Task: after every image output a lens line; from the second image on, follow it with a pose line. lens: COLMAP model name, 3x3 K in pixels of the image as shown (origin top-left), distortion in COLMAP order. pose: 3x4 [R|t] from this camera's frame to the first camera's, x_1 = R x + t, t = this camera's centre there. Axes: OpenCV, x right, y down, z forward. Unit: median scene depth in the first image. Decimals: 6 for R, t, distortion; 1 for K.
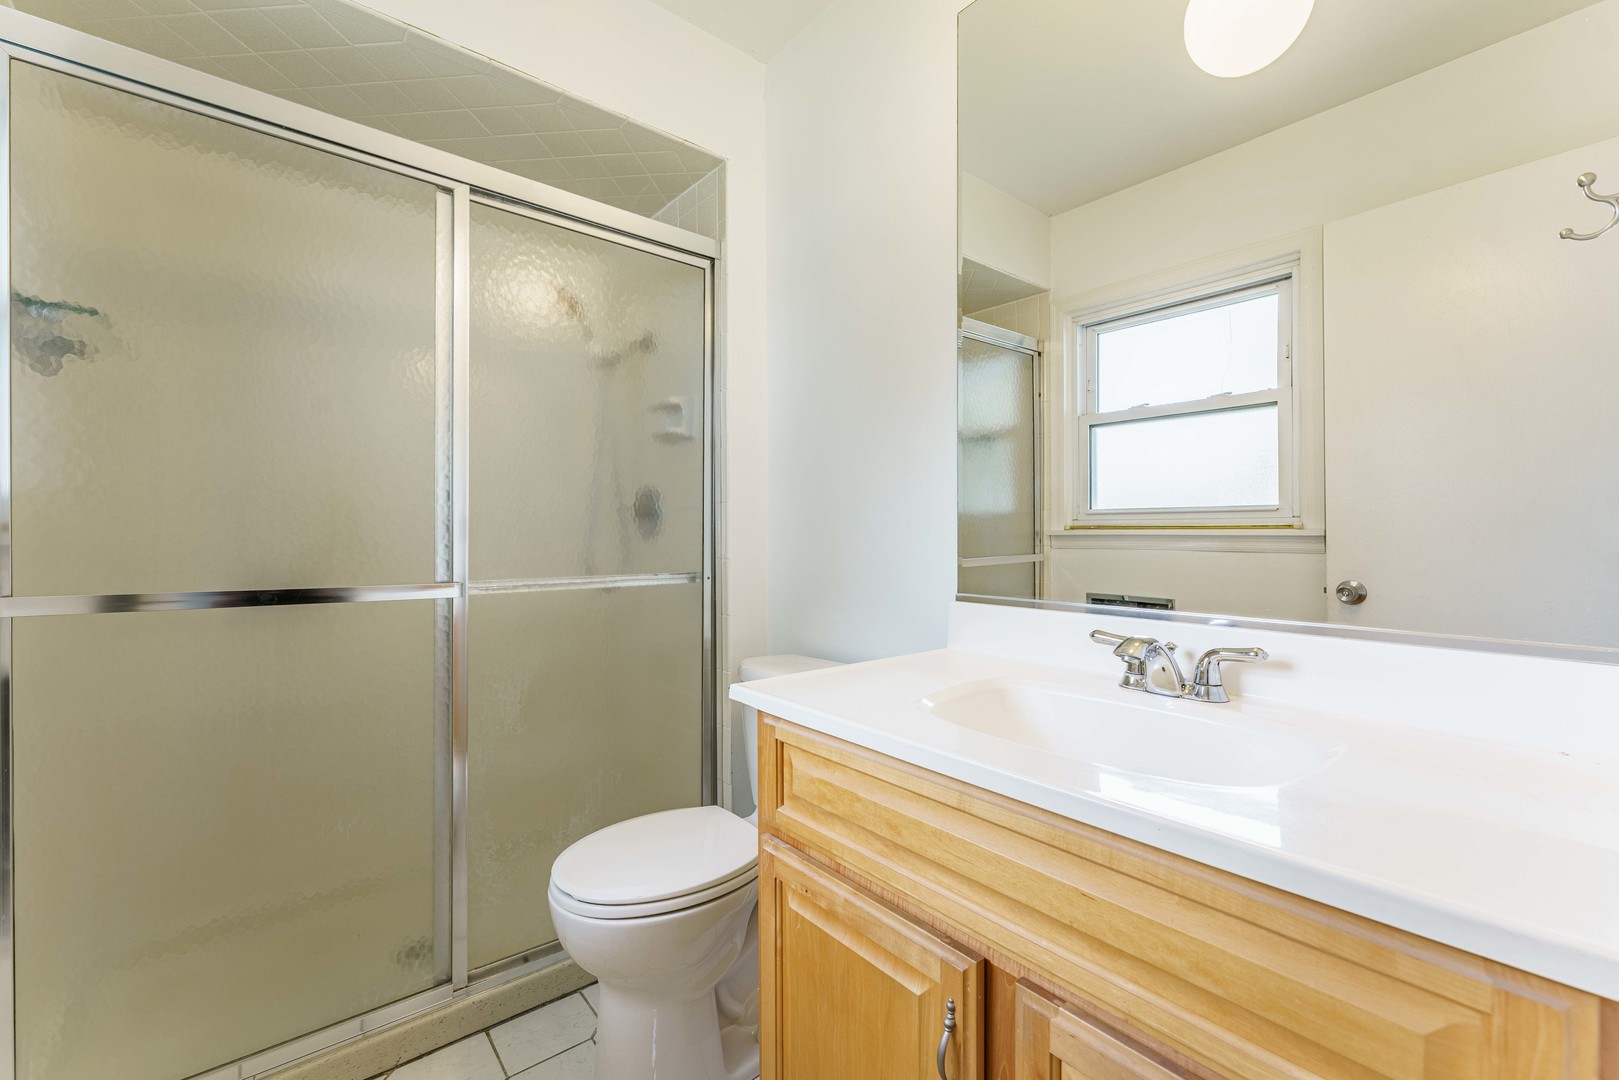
lens RADIAL K [[665.4, 0, 820.8], [0, 665.4, 546.0], [0, 0, 1]] dist [0.000858, -0.000006]
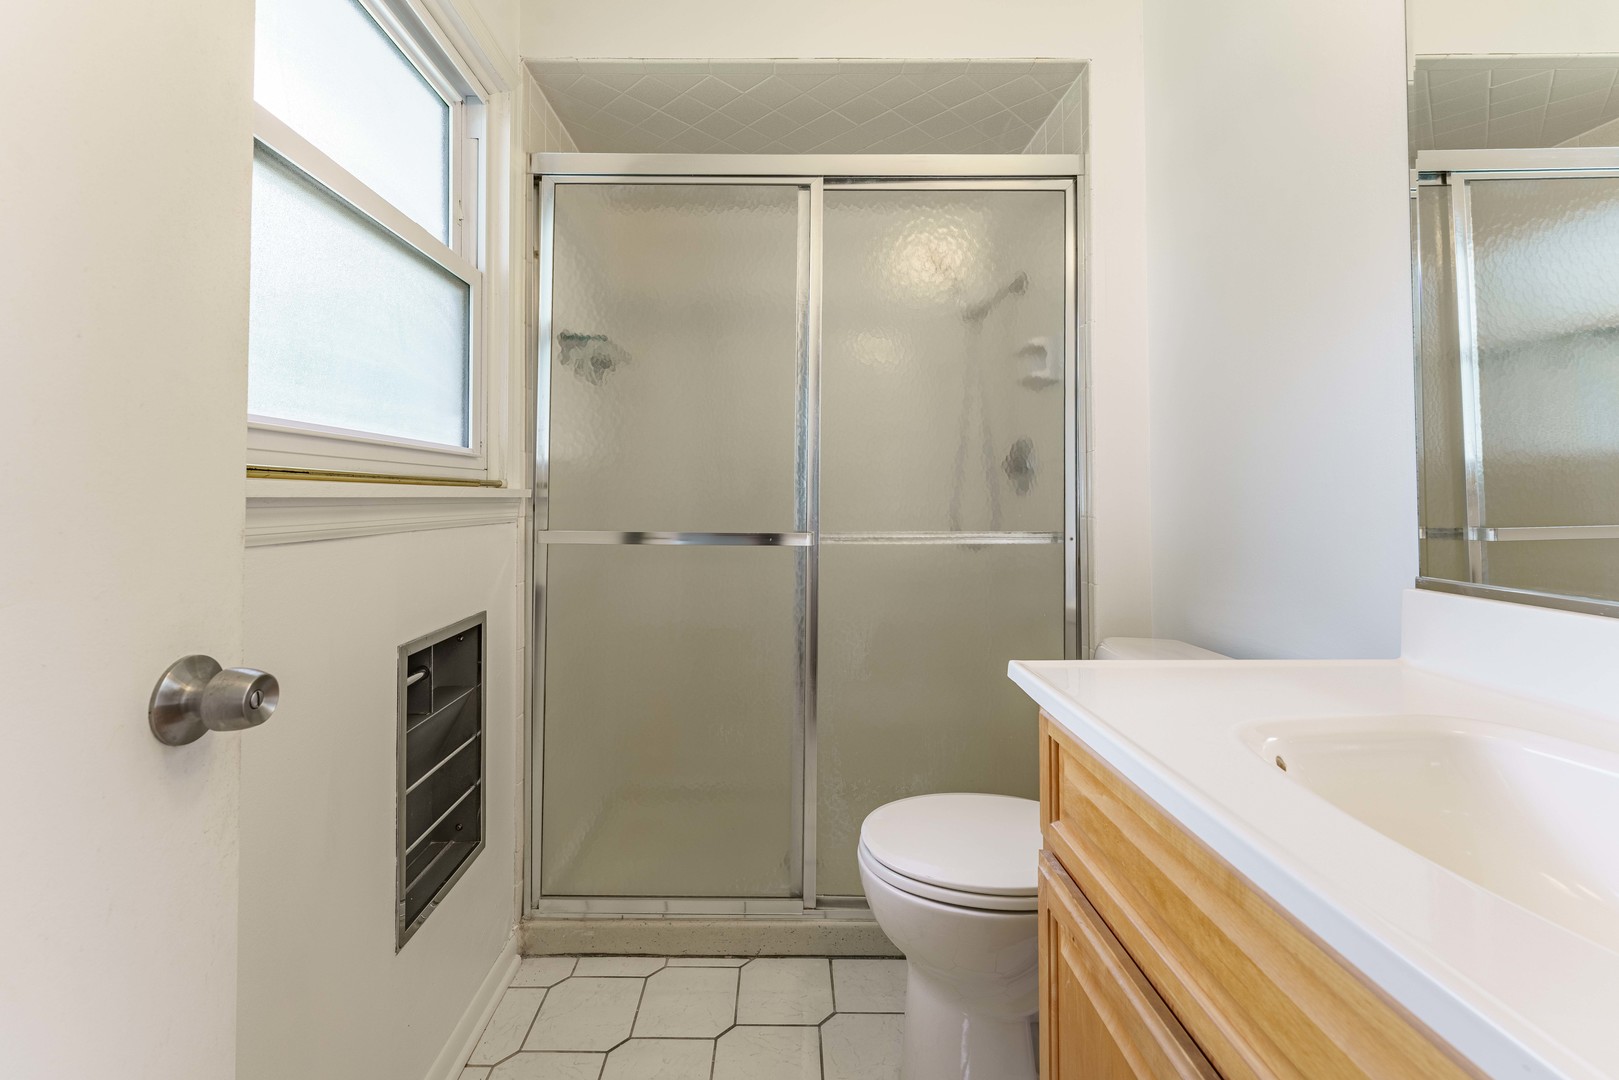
lens RADIAL K [[677.3, 0, 782.4], [0, 677.3, 477.0], [0, 0, 1]] dist [0.002232, 0.000520]
pose [[0.771844, -0.016704, -0.635593, 0.121545], [-0.009231, 0.999255, -0.037472, 0.005098], [0.635745, 0.034790, 0.771114, 0.086619]]
